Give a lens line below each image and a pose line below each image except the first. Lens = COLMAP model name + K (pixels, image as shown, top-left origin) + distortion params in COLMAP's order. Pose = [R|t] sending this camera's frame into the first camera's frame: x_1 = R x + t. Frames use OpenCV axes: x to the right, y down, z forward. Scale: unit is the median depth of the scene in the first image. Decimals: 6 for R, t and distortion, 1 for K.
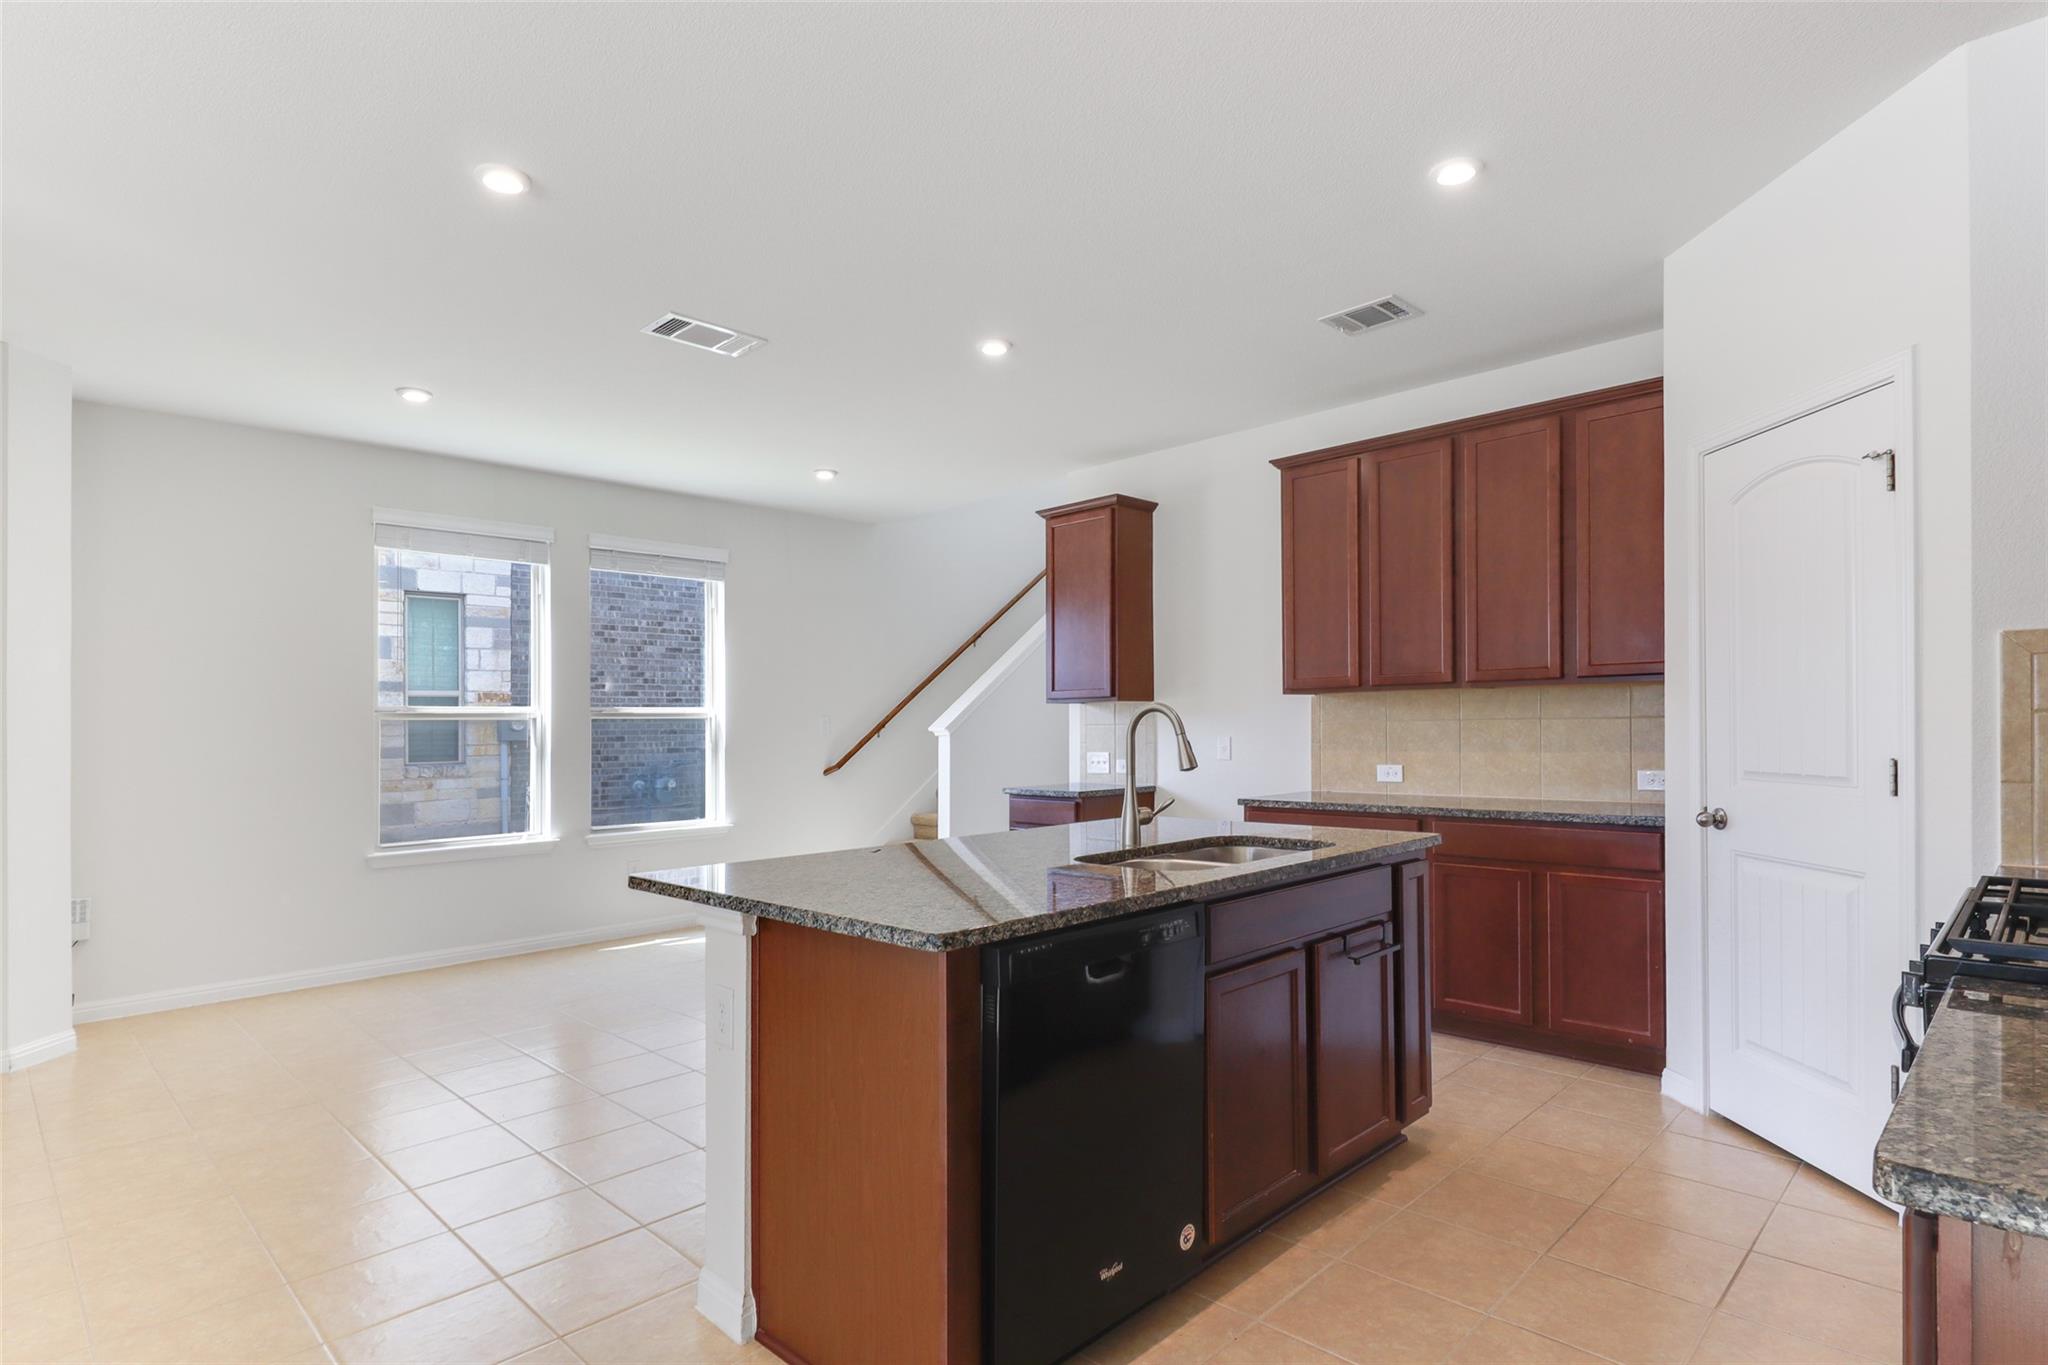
lens RADIAL K [[1067.8, 0, 1040.5], [0, 1067.8, 722.2], [0, 0, 1]] dist [-0.001374, -0.000662]
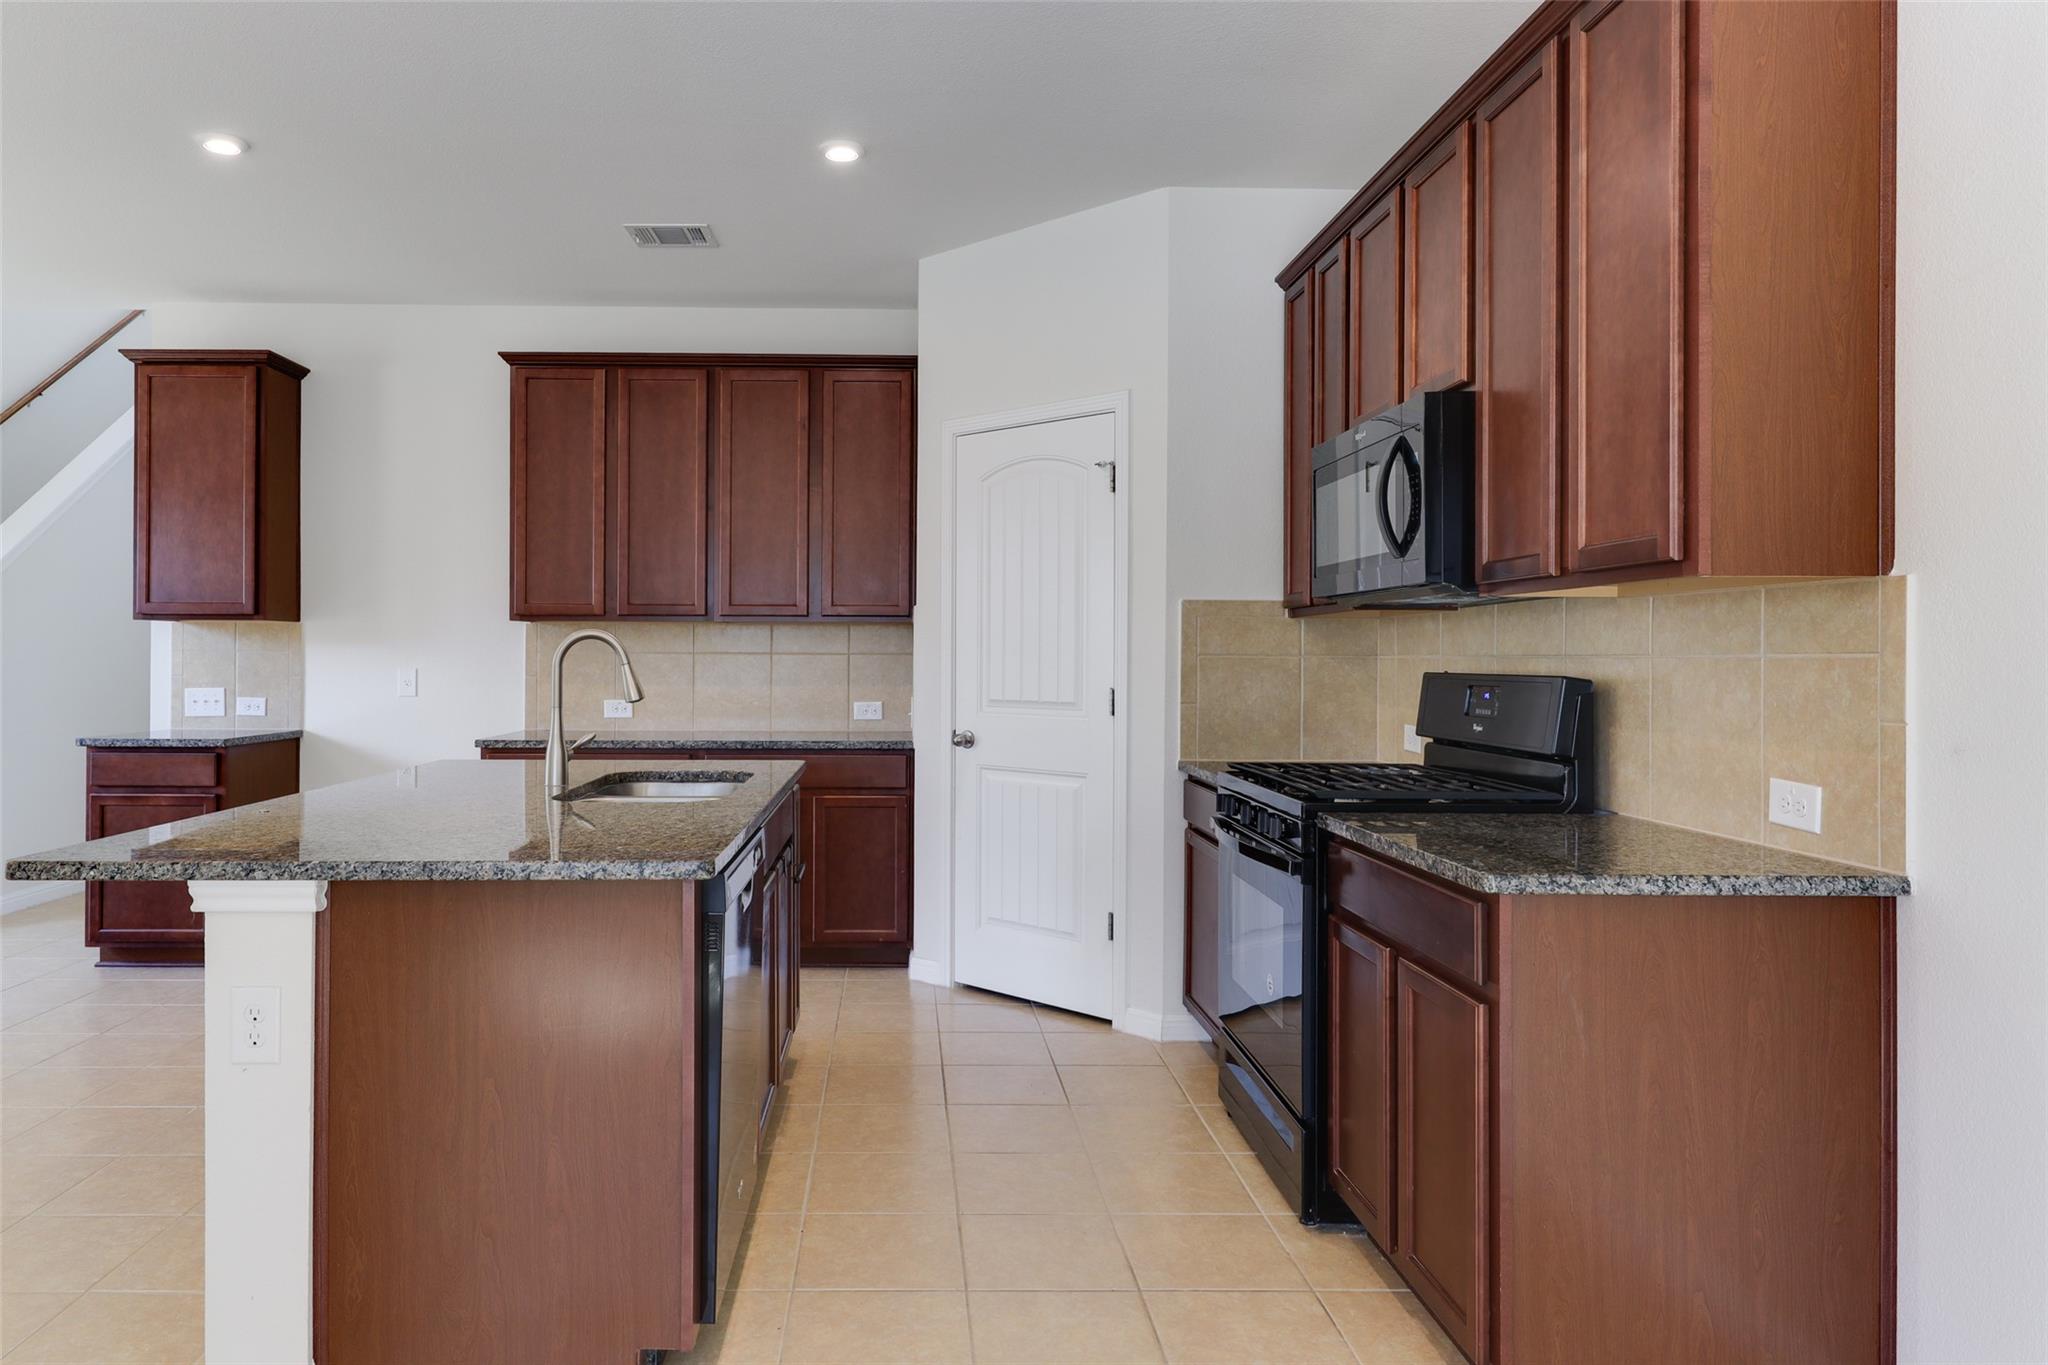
lens RADIAL K [[1275.4, 0, 961.0], [0, 1275.4, 671.9], [0, 0, 1]] dist [0.002486, 0.000438]
pose [[0.693766, 0.007714, 0.720159, -0.349469], [-0.016974, 0.999840, 0.005642, 0.005061], [-0.720001, -0.016138, 0.693786, 0.002294]]
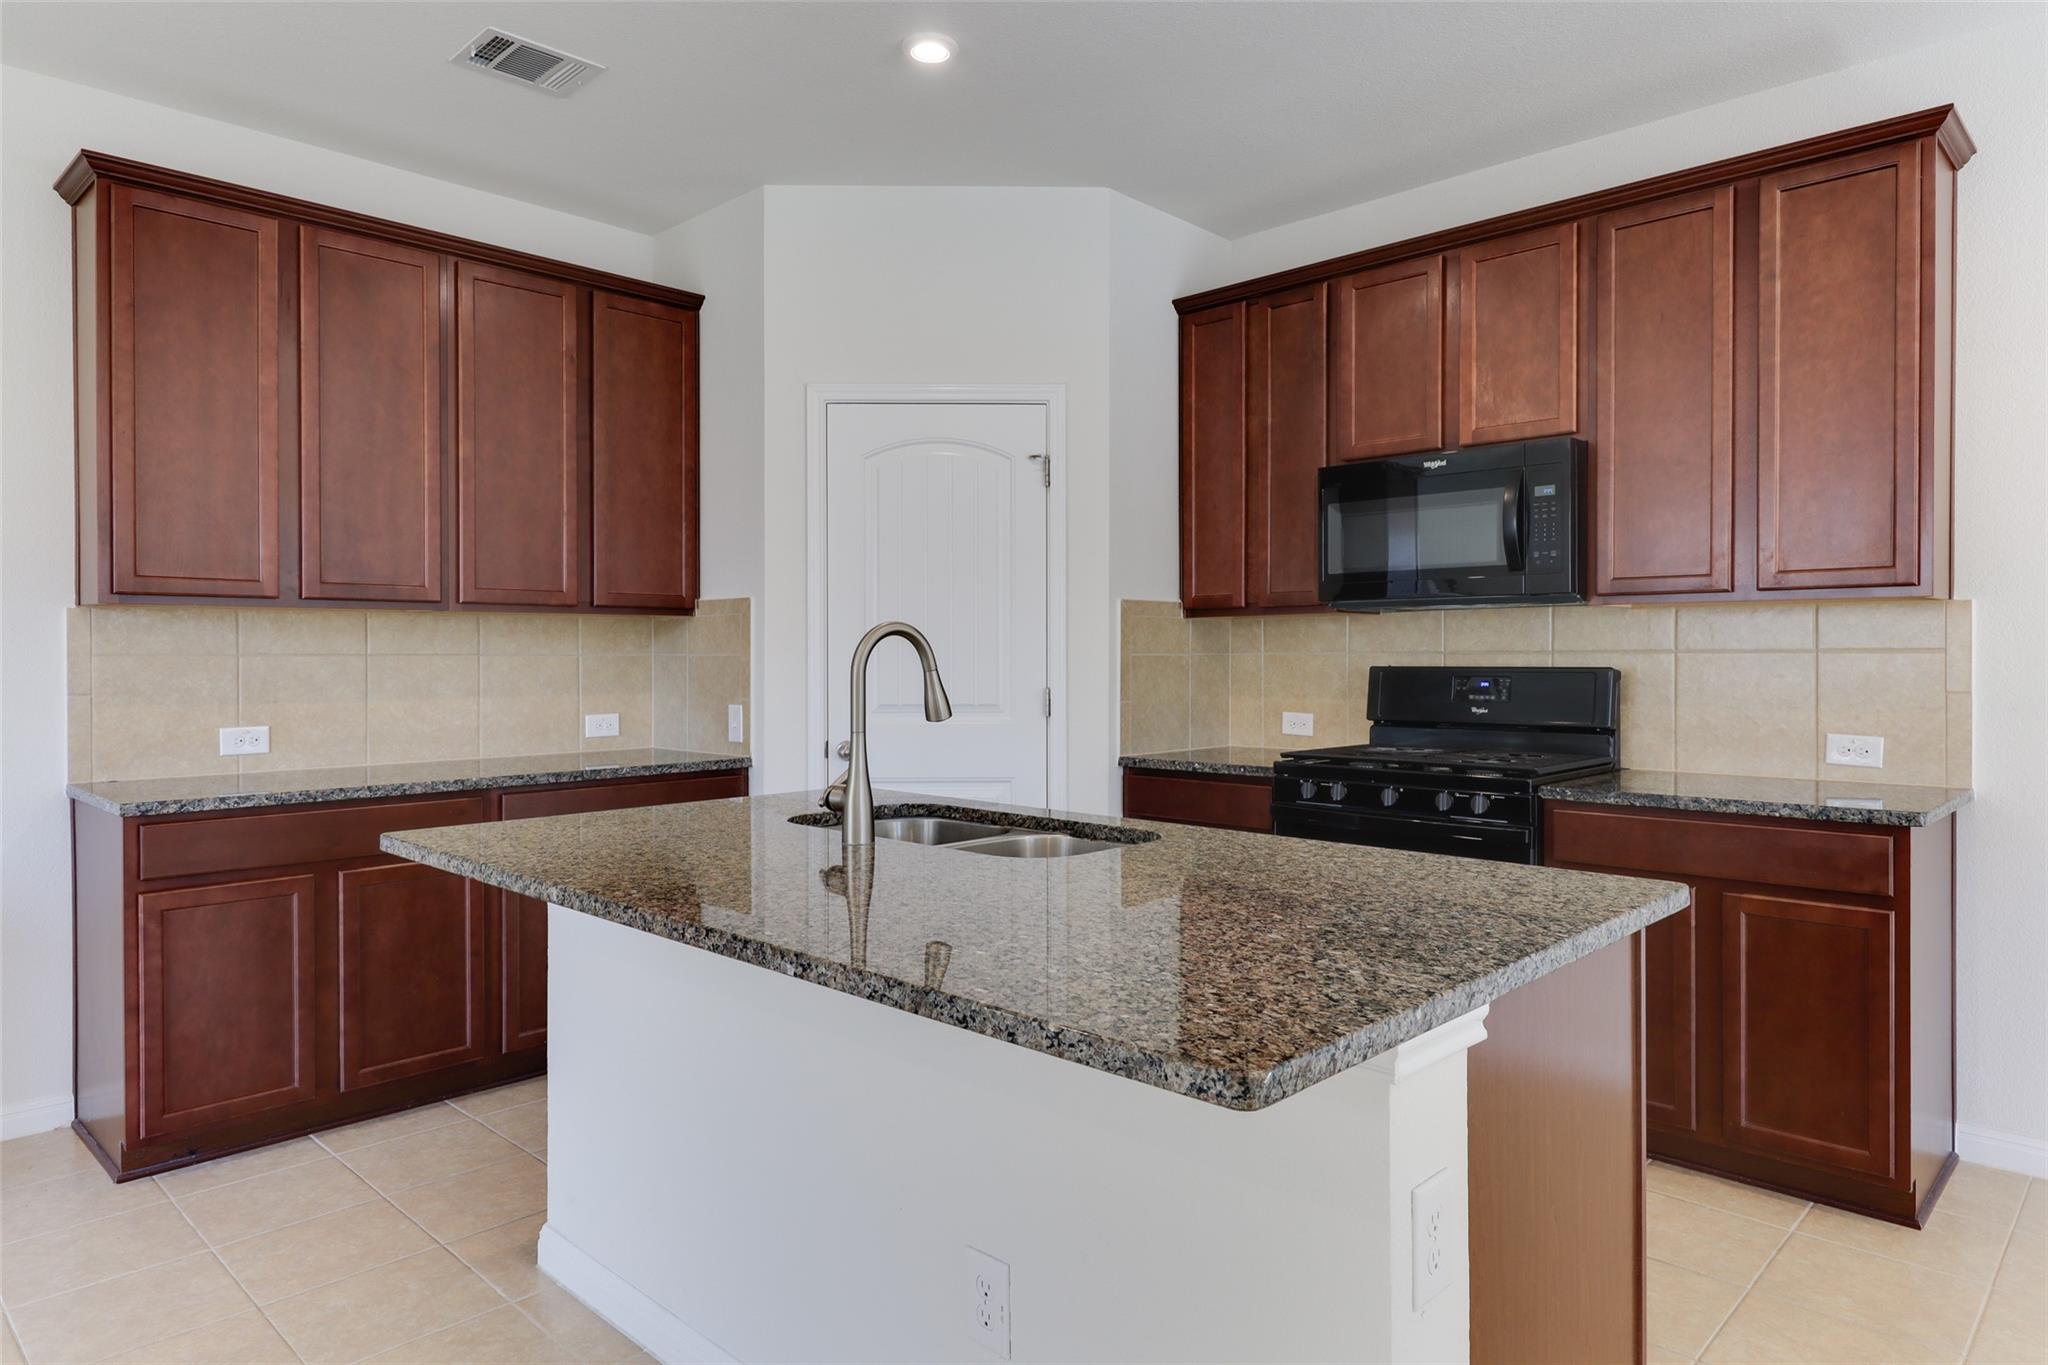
lens RADIAL K [[1224.4, 0, 1024.4], [0, 1224.4, 678.4], [0, 0, 1]] dist [0.016963, -0.000101]
pose [[-0.003877, -0.005509, 0.999977, -0.496181], [-0.000907, 0.999984, 0.005505, 0.009809], [-0.999992, -0.000886, -0.003882, 0.701831]]
